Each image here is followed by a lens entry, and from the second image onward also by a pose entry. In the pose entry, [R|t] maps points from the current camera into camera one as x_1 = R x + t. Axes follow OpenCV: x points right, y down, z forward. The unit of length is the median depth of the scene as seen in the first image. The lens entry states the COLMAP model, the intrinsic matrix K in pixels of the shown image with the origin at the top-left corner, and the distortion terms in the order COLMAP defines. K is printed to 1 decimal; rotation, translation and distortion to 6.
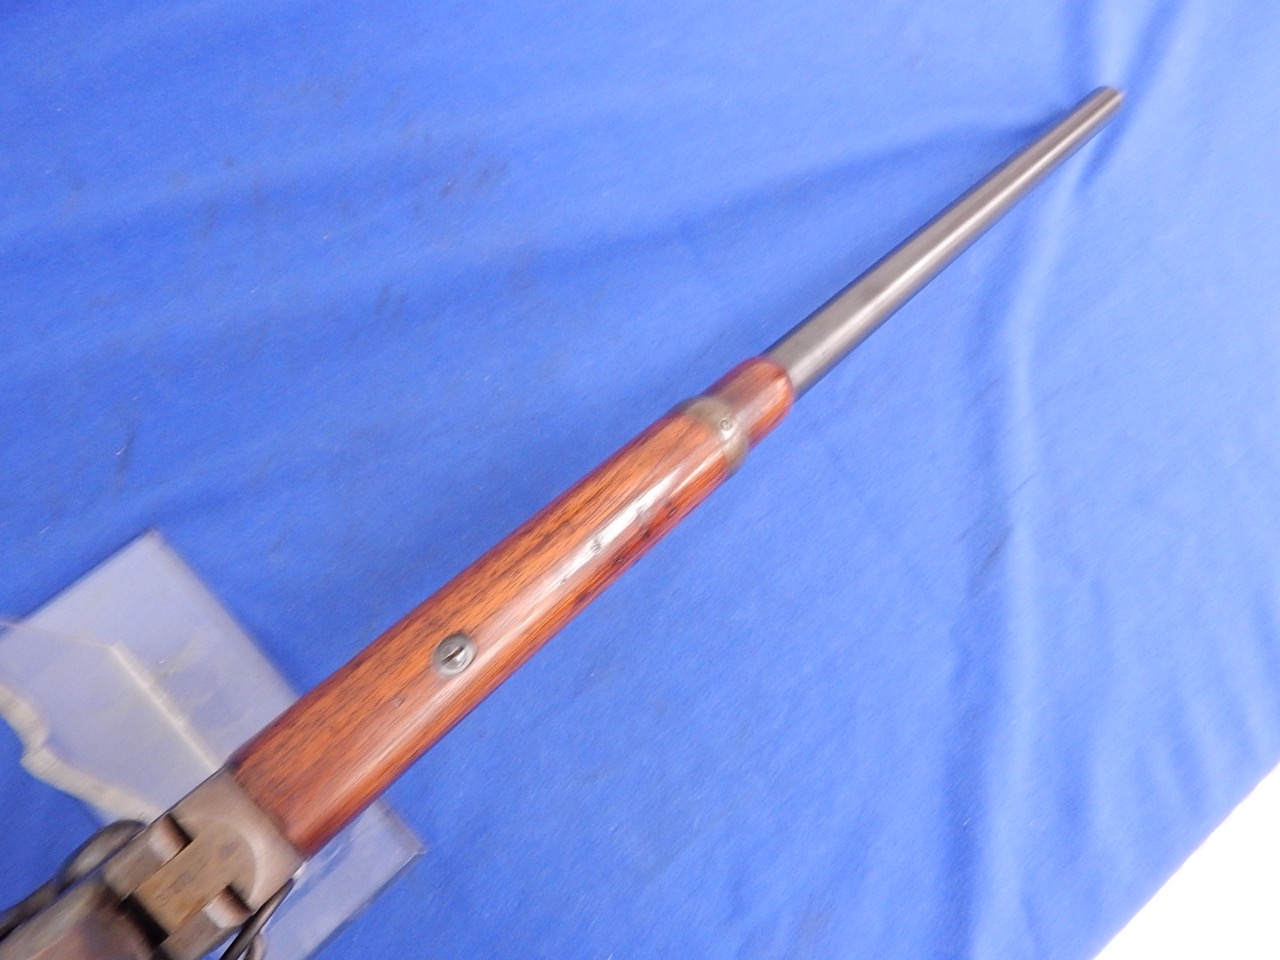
lens RADIAL K [[920.2, 0, 640.3], [0, 920.2, 481.0], [0, 0, 1]] dist [-0.006132, -0.012975]
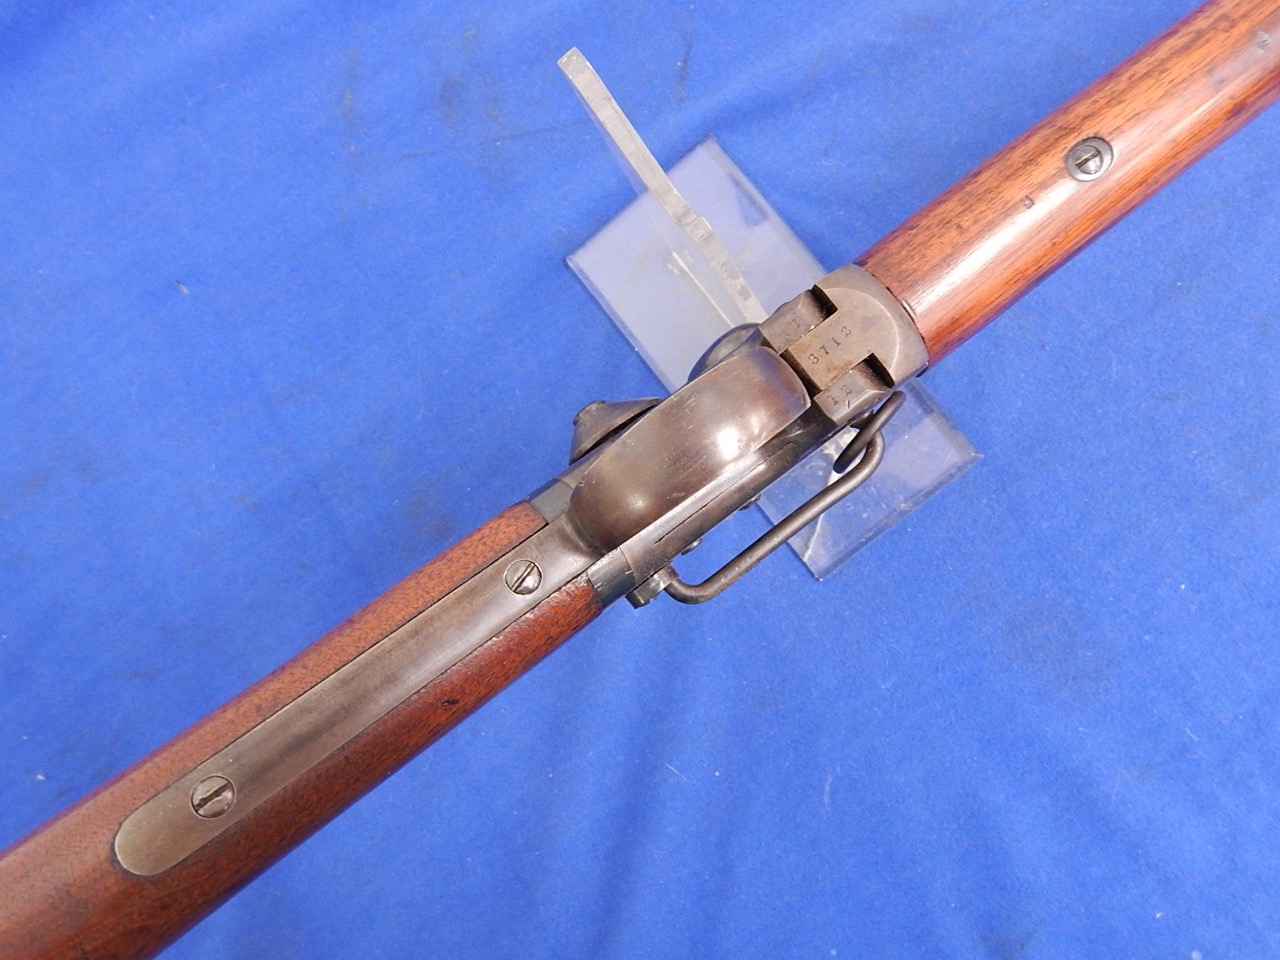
lens RADIAL K [[920.2, 0, 639.6], [0, 920.2, 484.2], [0, 0, 1]] dist [-0.006132, -0.012975]
pose [[0.905985, 0.064805, -0.418320, -0.194801], [0.023737, 0.978879, 0.203056, 0.290213], [0.422644, -0.193896, 0.885312, -0.024072]]
